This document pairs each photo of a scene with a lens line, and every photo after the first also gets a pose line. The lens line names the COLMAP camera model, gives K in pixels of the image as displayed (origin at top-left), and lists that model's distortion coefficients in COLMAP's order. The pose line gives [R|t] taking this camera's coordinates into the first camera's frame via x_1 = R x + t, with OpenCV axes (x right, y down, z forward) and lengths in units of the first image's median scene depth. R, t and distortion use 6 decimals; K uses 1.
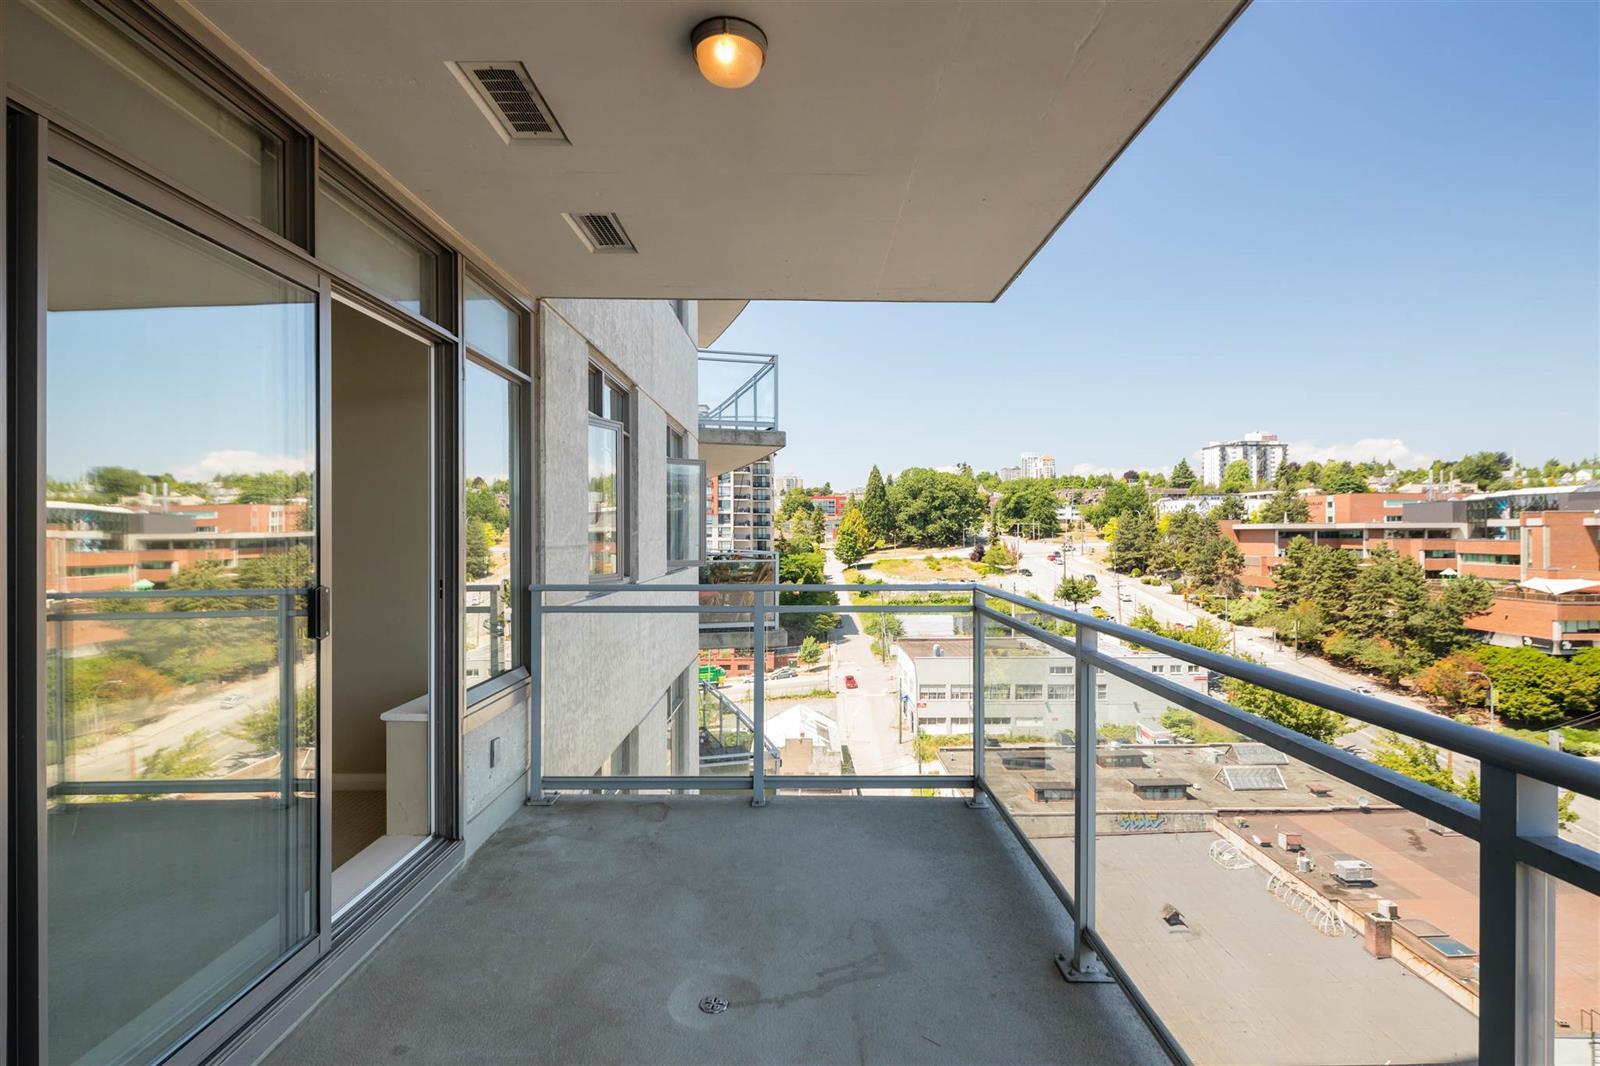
lens RADIAL K [[777.6, 0, 800.5], [0, 777.6, 528.4], [0, 0, 1]] dist [0.001641, -0.000216]
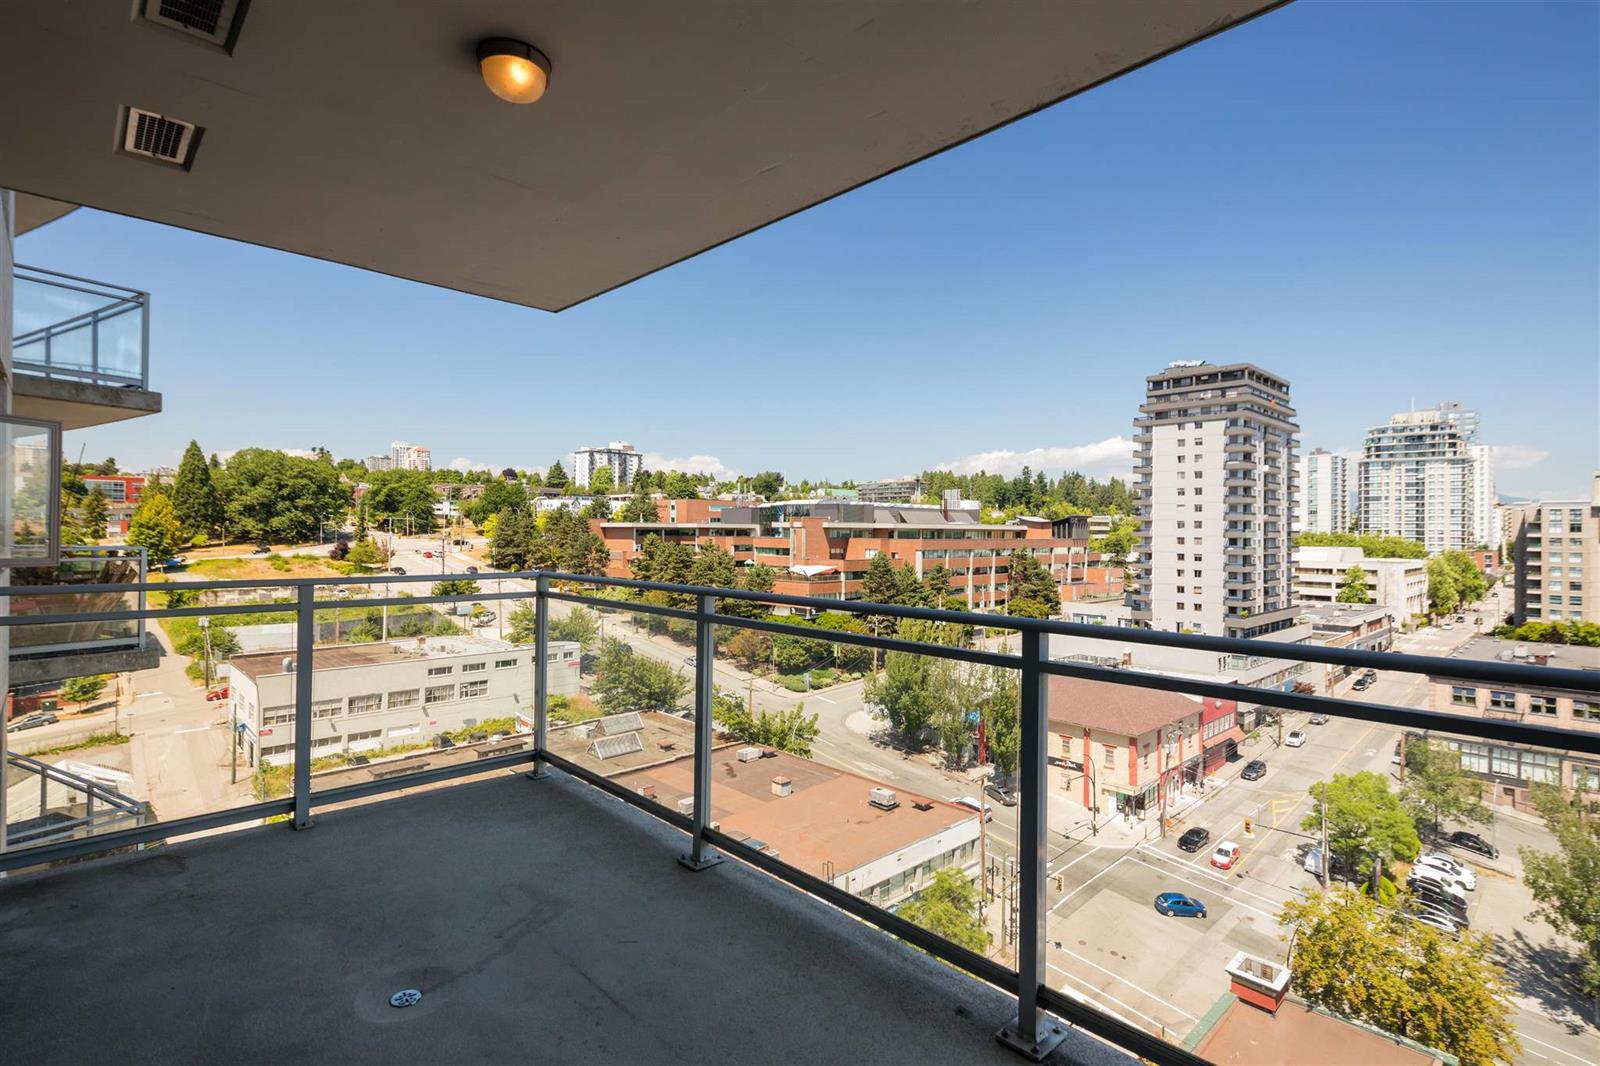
lens RADIAL K [[777.6, 0, 800.5], [0, 777.6, 528.4], [0, 0, 1]] dist [0.001641, -0.000216]
pose [[0.719533, 0.011311, 0.694367, -0.263808], [-0.014425, 0.999895, -0.001340, 0.008250], [-0.694309, -0.009052, 0.719620, -0.027103]]
